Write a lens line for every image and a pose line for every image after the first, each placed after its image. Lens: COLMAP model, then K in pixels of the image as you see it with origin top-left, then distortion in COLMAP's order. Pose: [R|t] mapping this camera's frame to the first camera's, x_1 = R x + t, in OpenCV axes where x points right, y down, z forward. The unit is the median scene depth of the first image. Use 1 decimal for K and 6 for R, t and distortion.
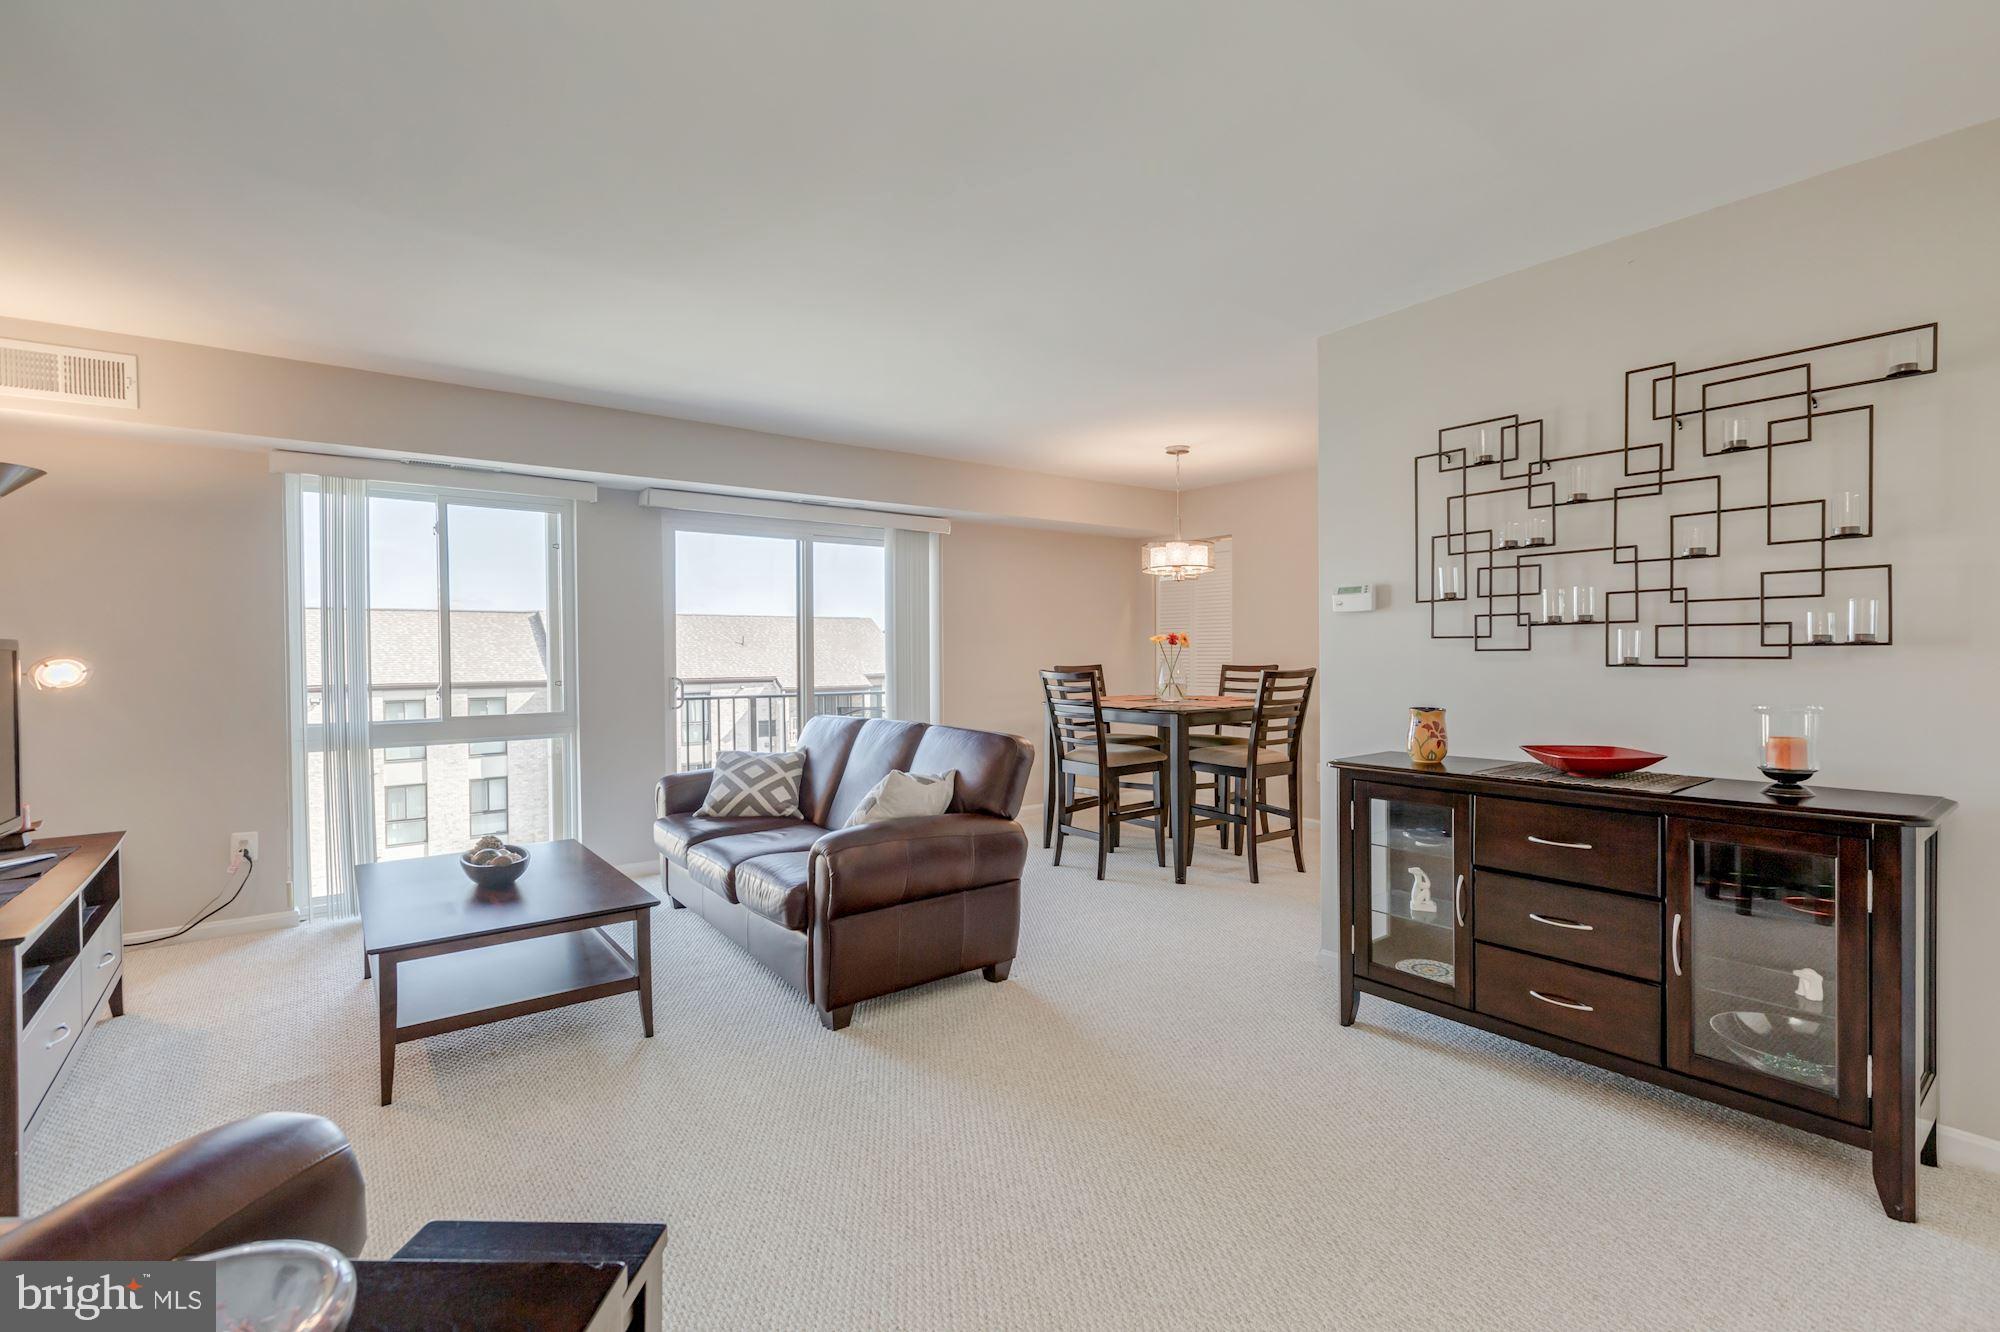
lens RADIAL K [[897.5, 0, 987.4], [0, 897.5, 672.5], [0, 0, 1]] dist [0.001422, -0.001908]
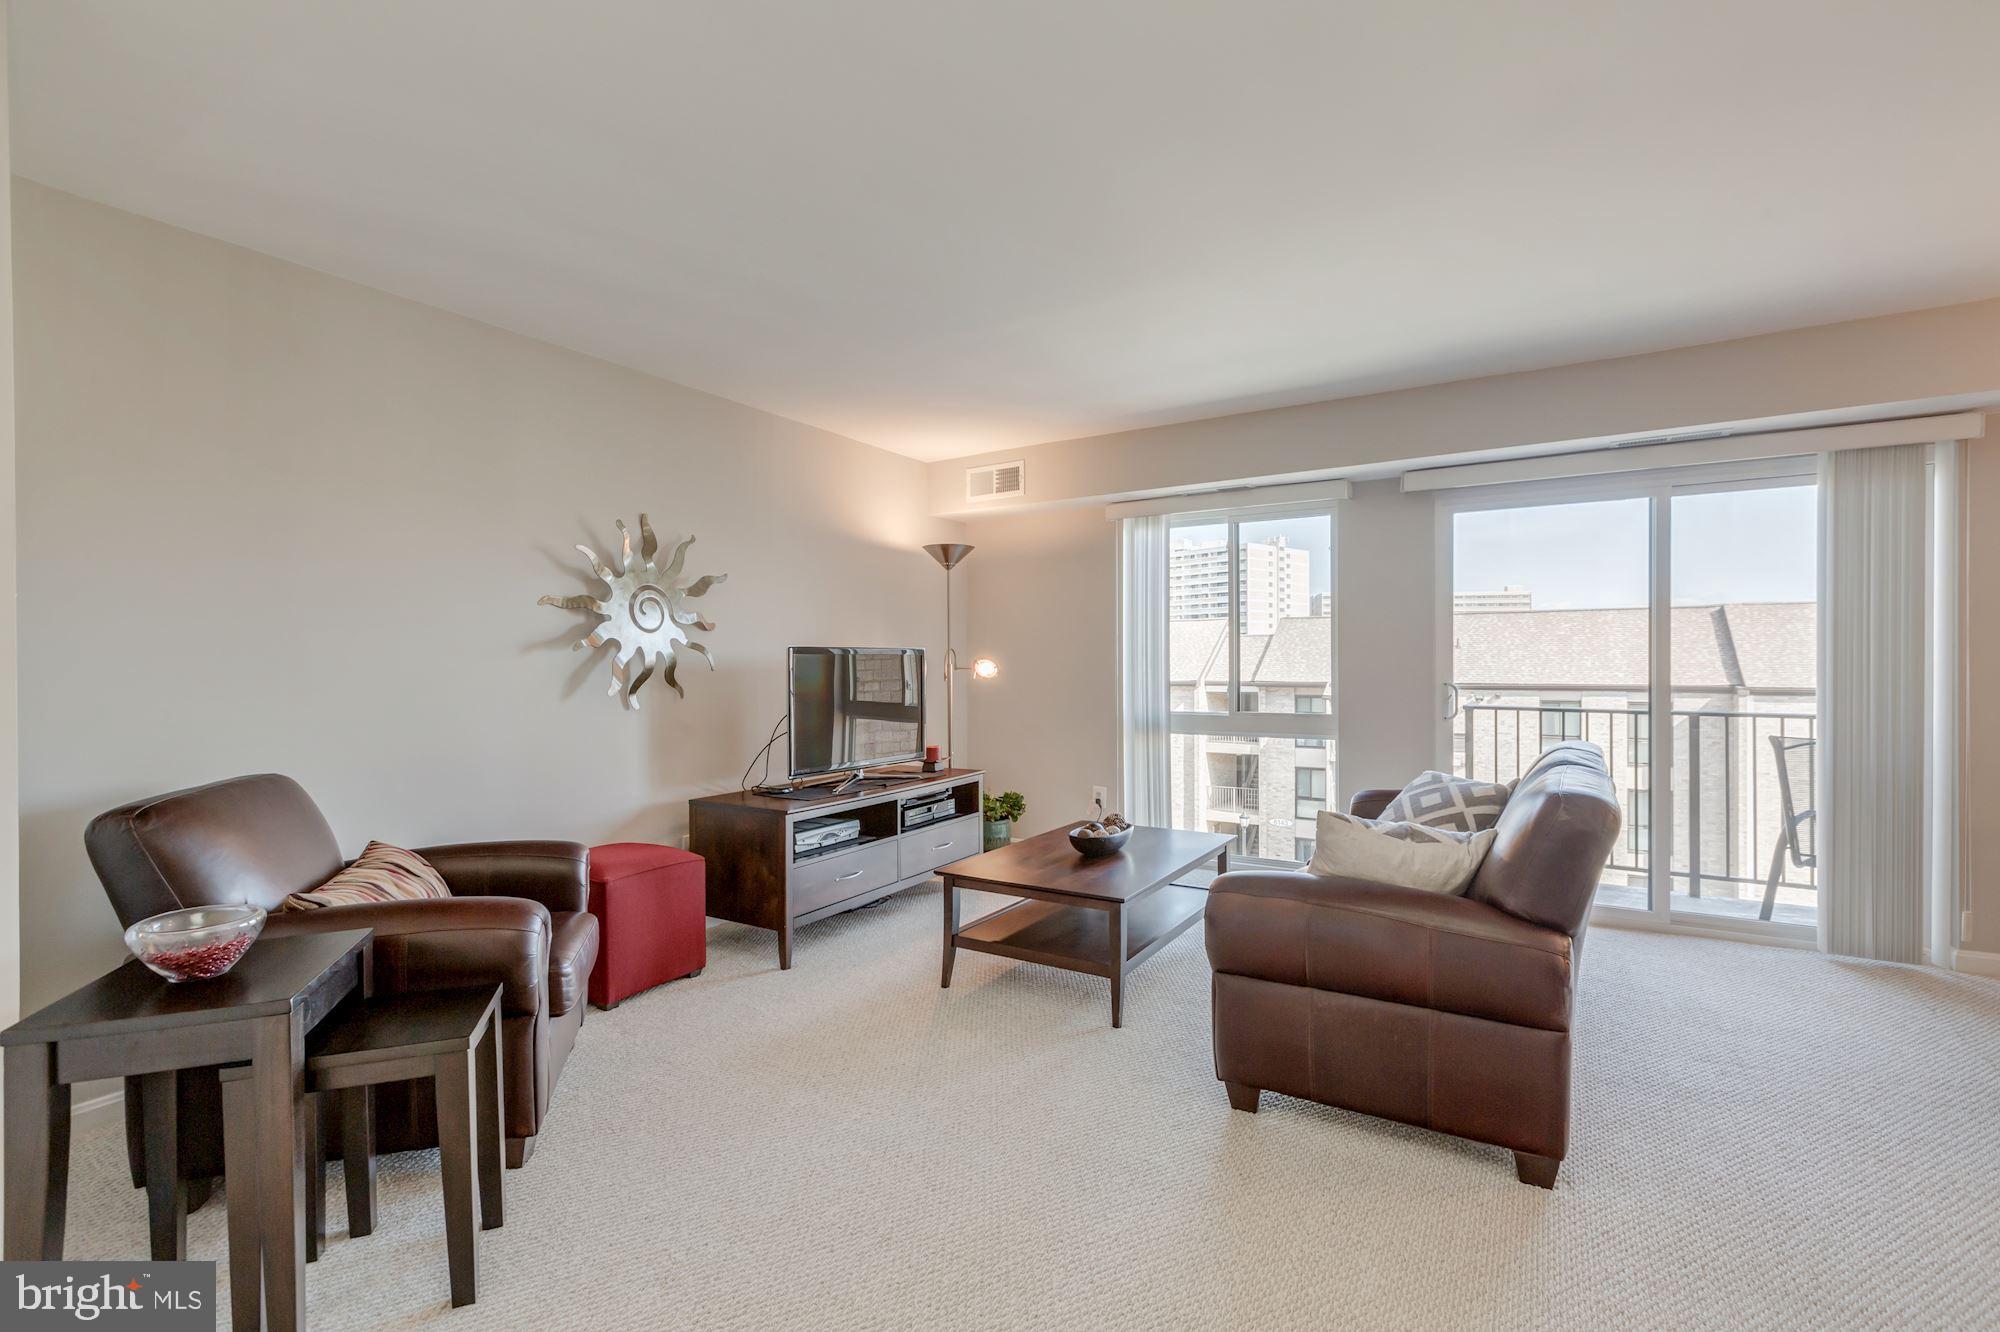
lens RADIAL K [[897.5, 0, 990.4], [0, 897.5, 657.0], [0, 0, 1]] dist [0.001422, -0.001908]
pose [[0.355559, 0.000436, -0.934654, 0.305397], [-0.016849, 0.999840, -0.005944, -0.006805], [0.934502, 0.017861, 0.355509, 0.280065]]
